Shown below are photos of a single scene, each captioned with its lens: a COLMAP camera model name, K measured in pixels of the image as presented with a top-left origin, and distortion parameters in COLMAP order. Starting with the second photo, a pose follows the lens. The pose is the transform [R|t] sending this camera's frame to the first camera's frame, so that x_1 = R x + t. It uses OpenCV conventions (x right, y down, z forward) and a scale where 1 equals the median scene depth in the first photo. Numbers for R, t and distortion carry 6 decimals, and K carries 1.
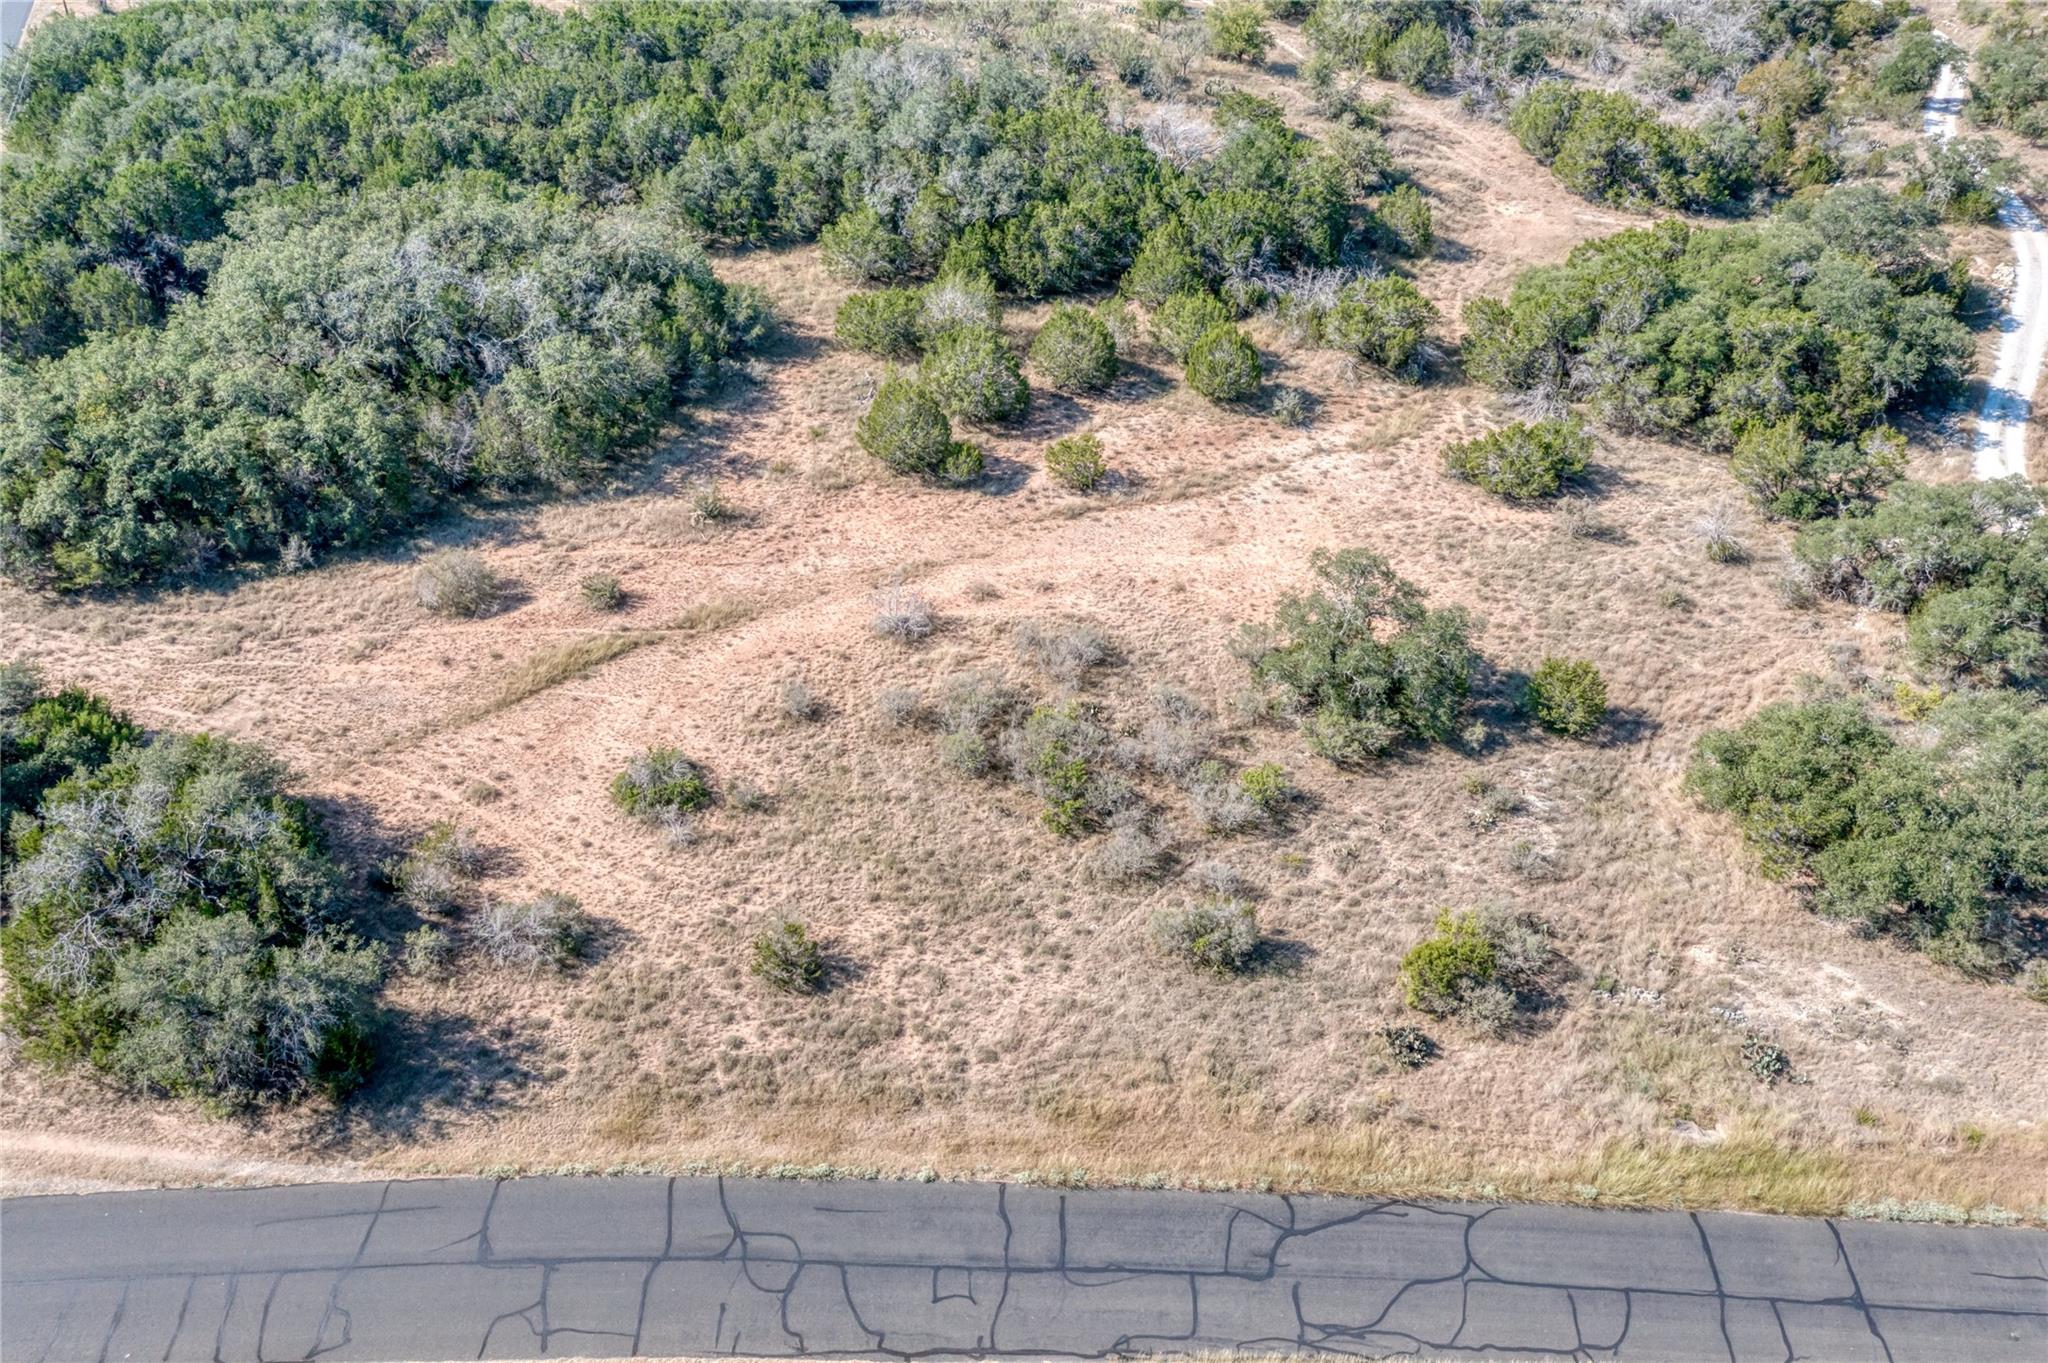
lens RADIAL K [[1614.6, 0, 1010.8], [0, 1614.6, 671.9], [0, 0, 1]] dist [-0.018338, 0.000783]
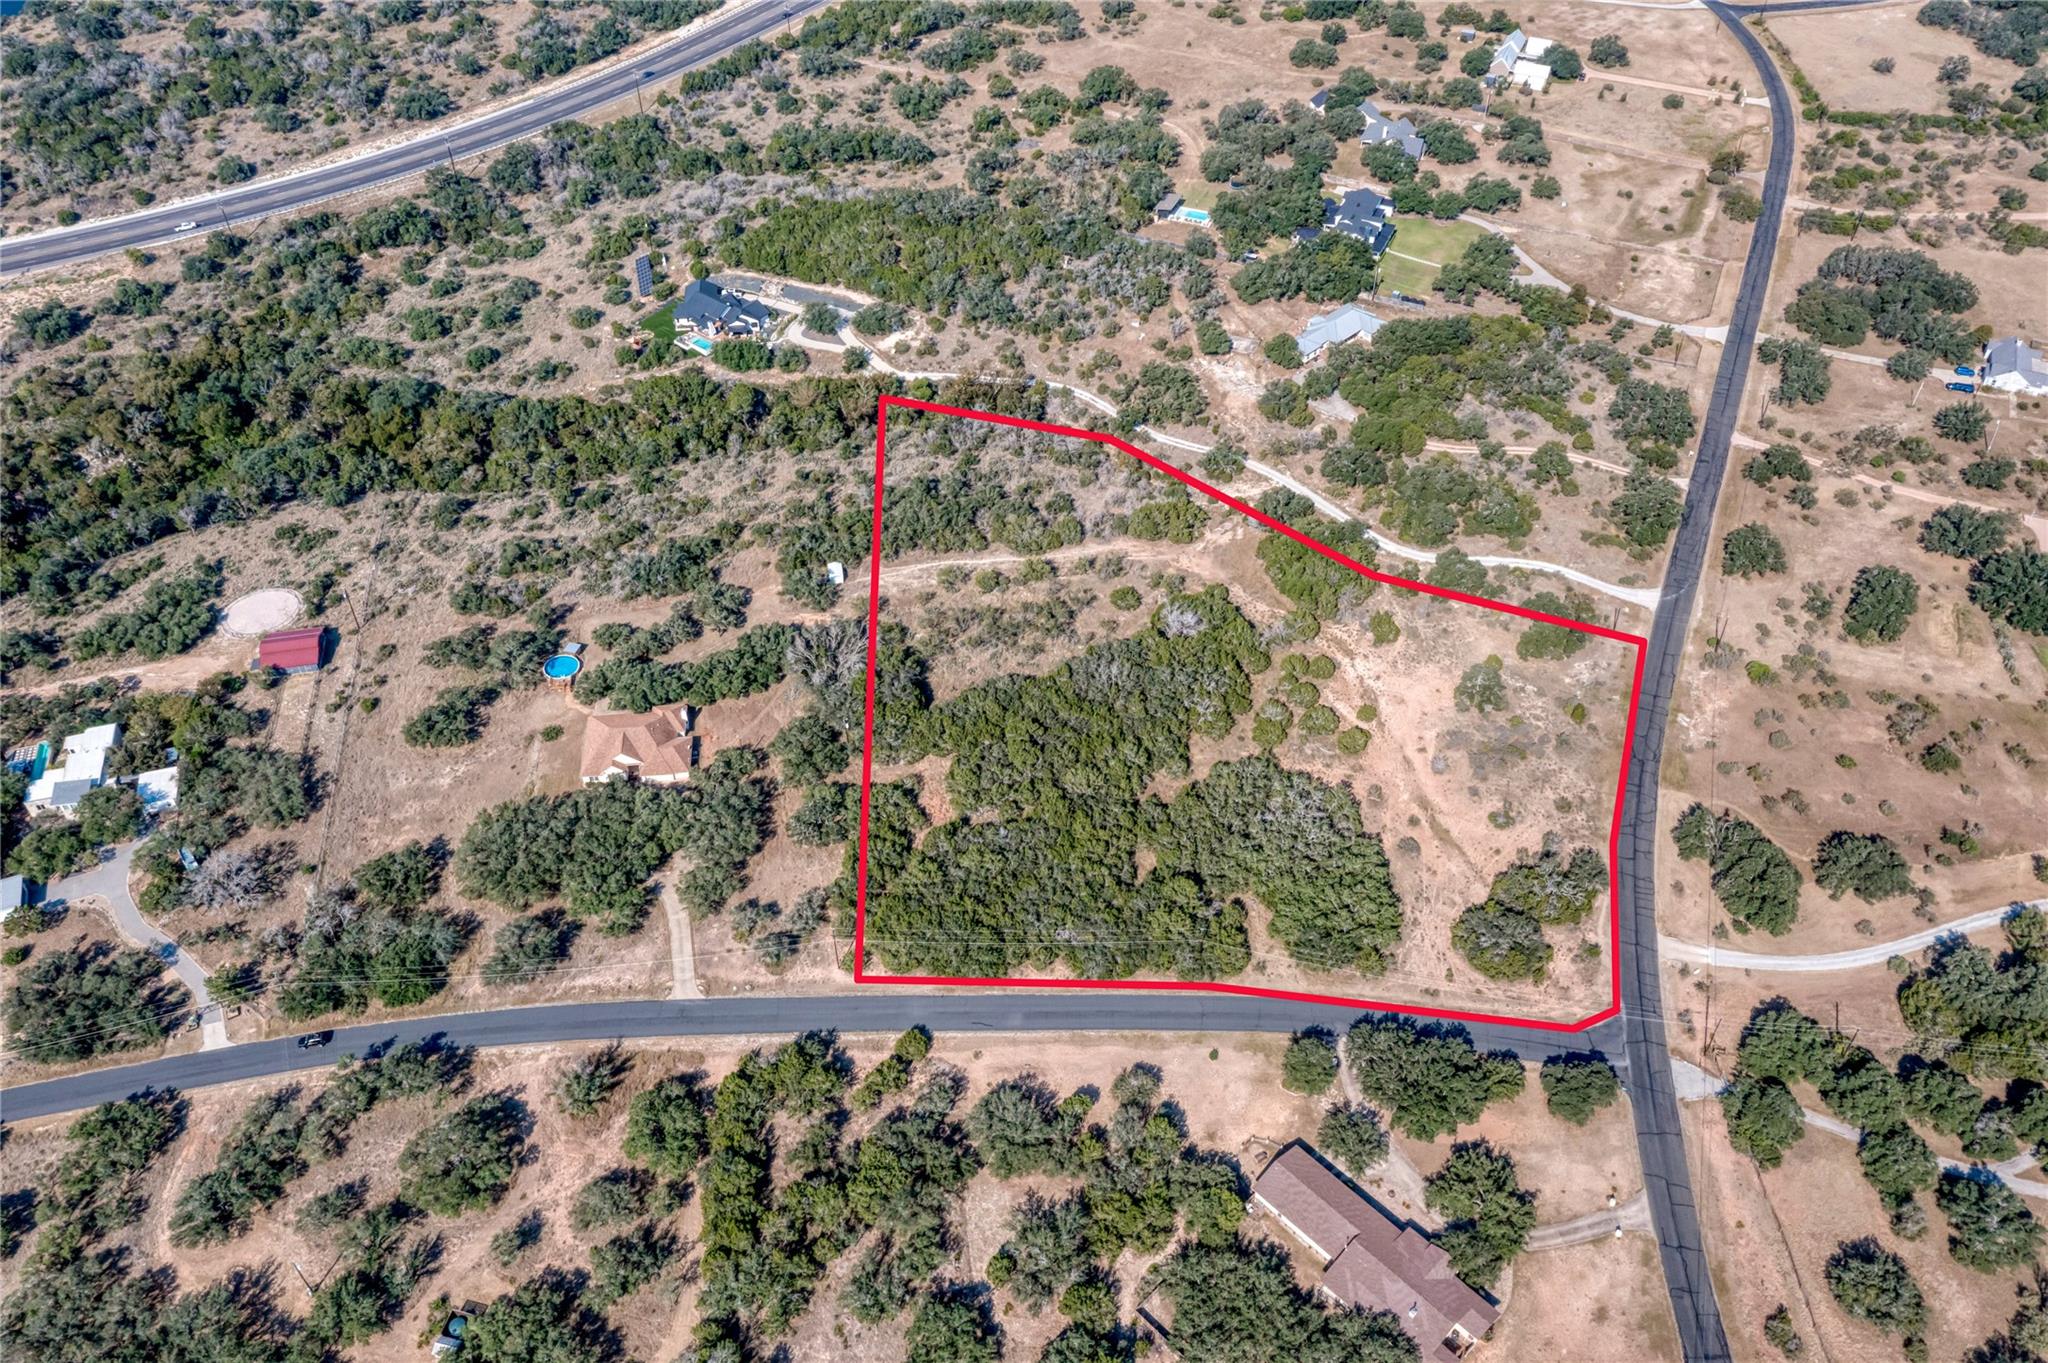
lens RADIAL K [[1616.4, 0, 1024.0], [0, 1616.4, 681.5], [0, 0, 1]] dist [-0.024378, -0.001338]
pose [[0.330586, -0.646247, 0.687806, -2.961935], [0.584342, 0.712447, 0.388541, -2.288251], [-0.741119, 0.273468, 0.613154, -0.648359]]
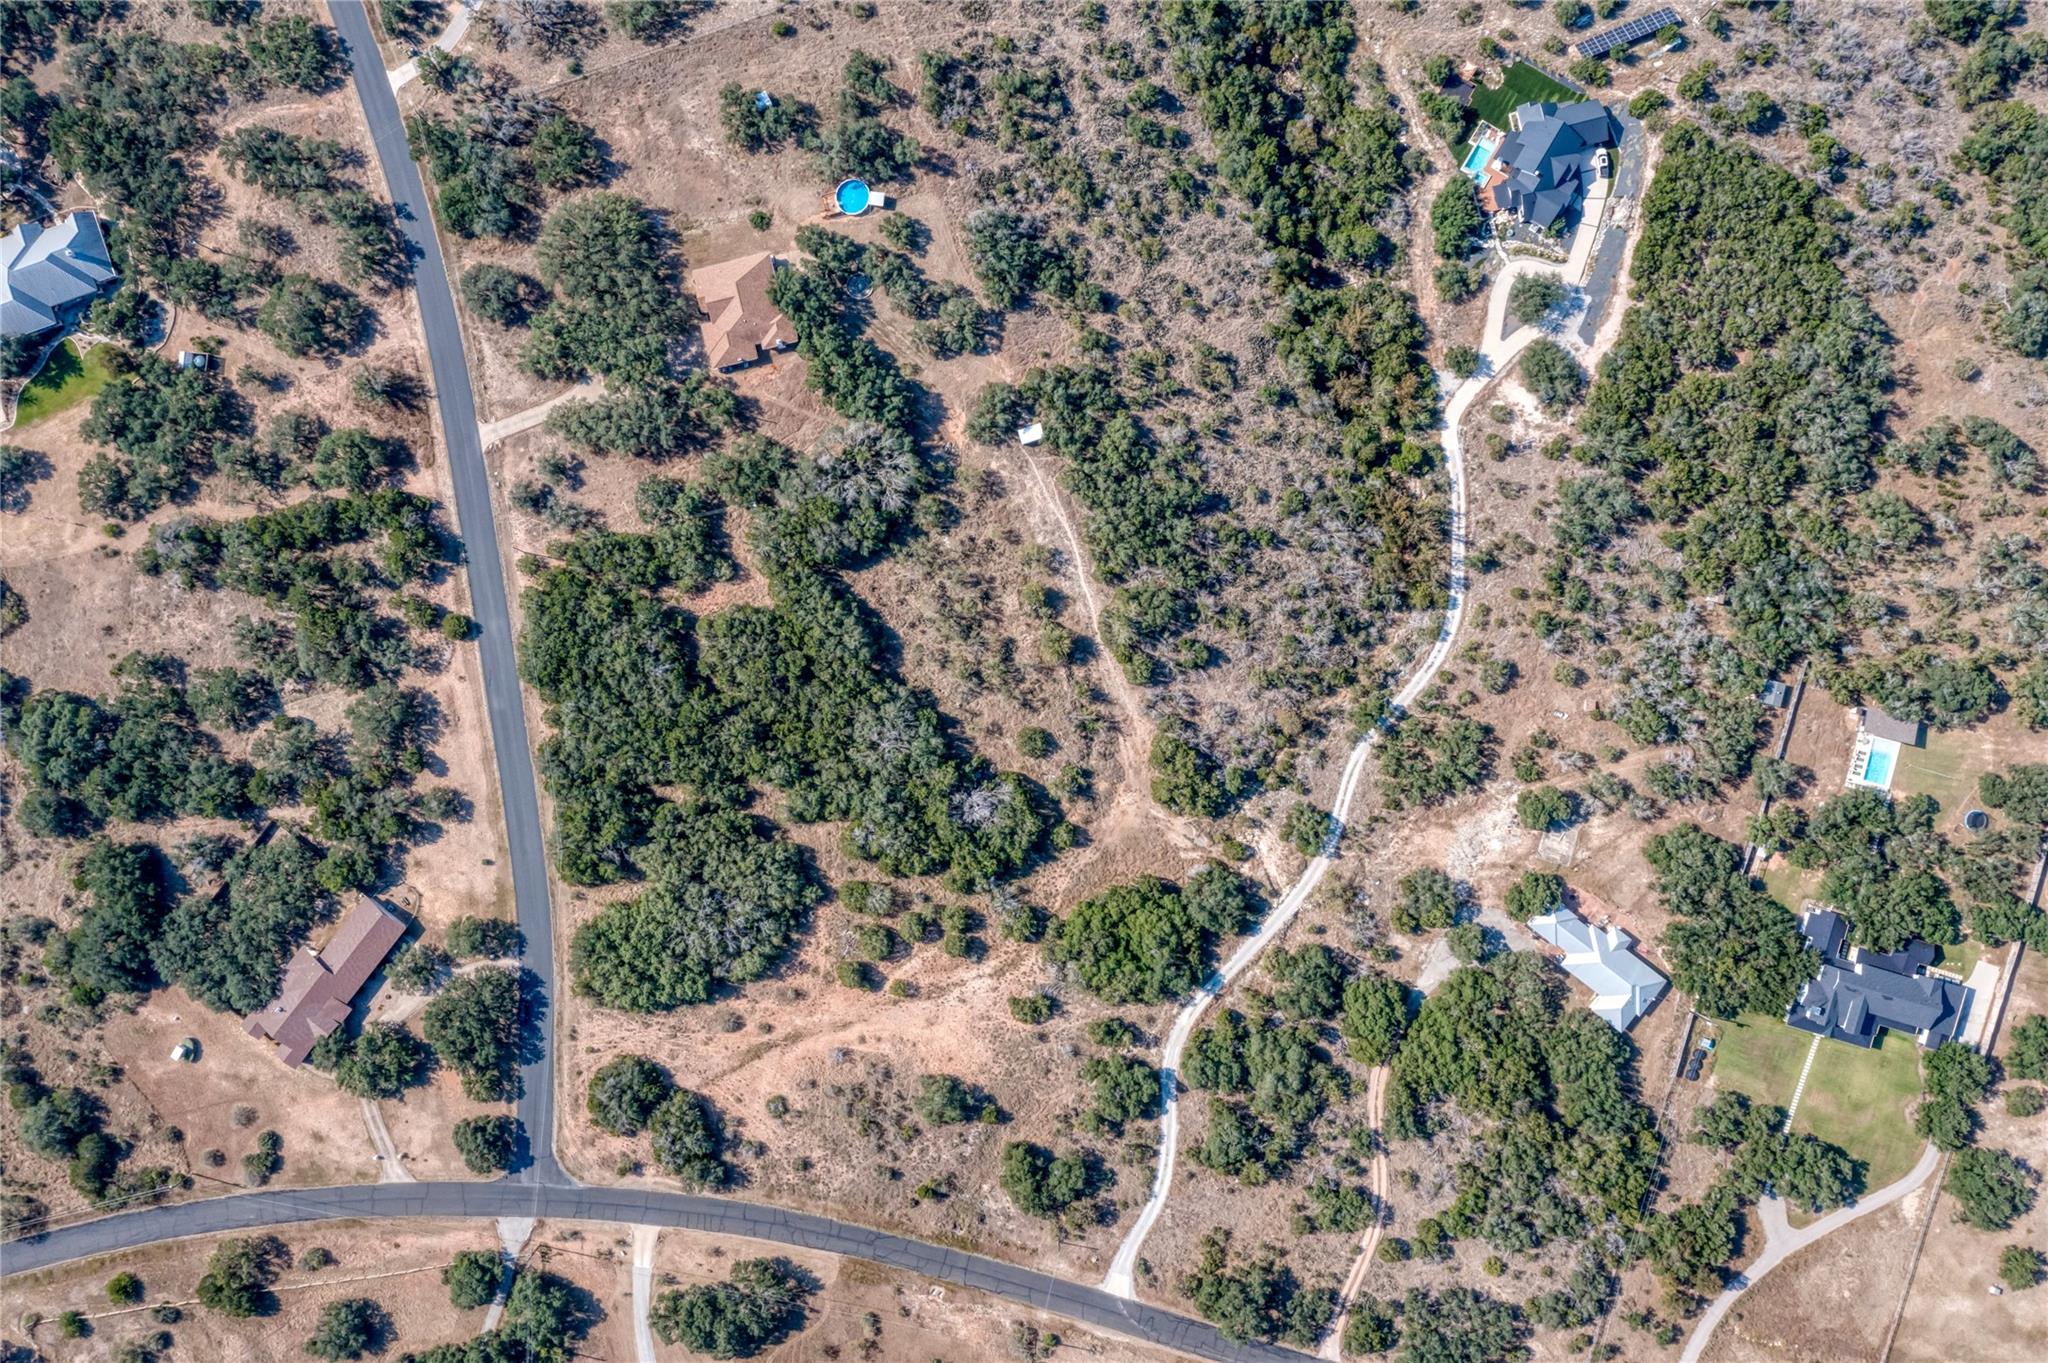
lens RADIAL K [[1689.8, 0, 944.5], [0, 1689.8, 640.4], [0, 0, 1]] dist [-0.032936, 0.003430]
pose [[0.980067, 0.197262, -0.023603, 0.090447], [-0.103686, 0.609215, 0.786198, -4.156244], [0.169466, -0.768079, 0.617524, -0.767771]]
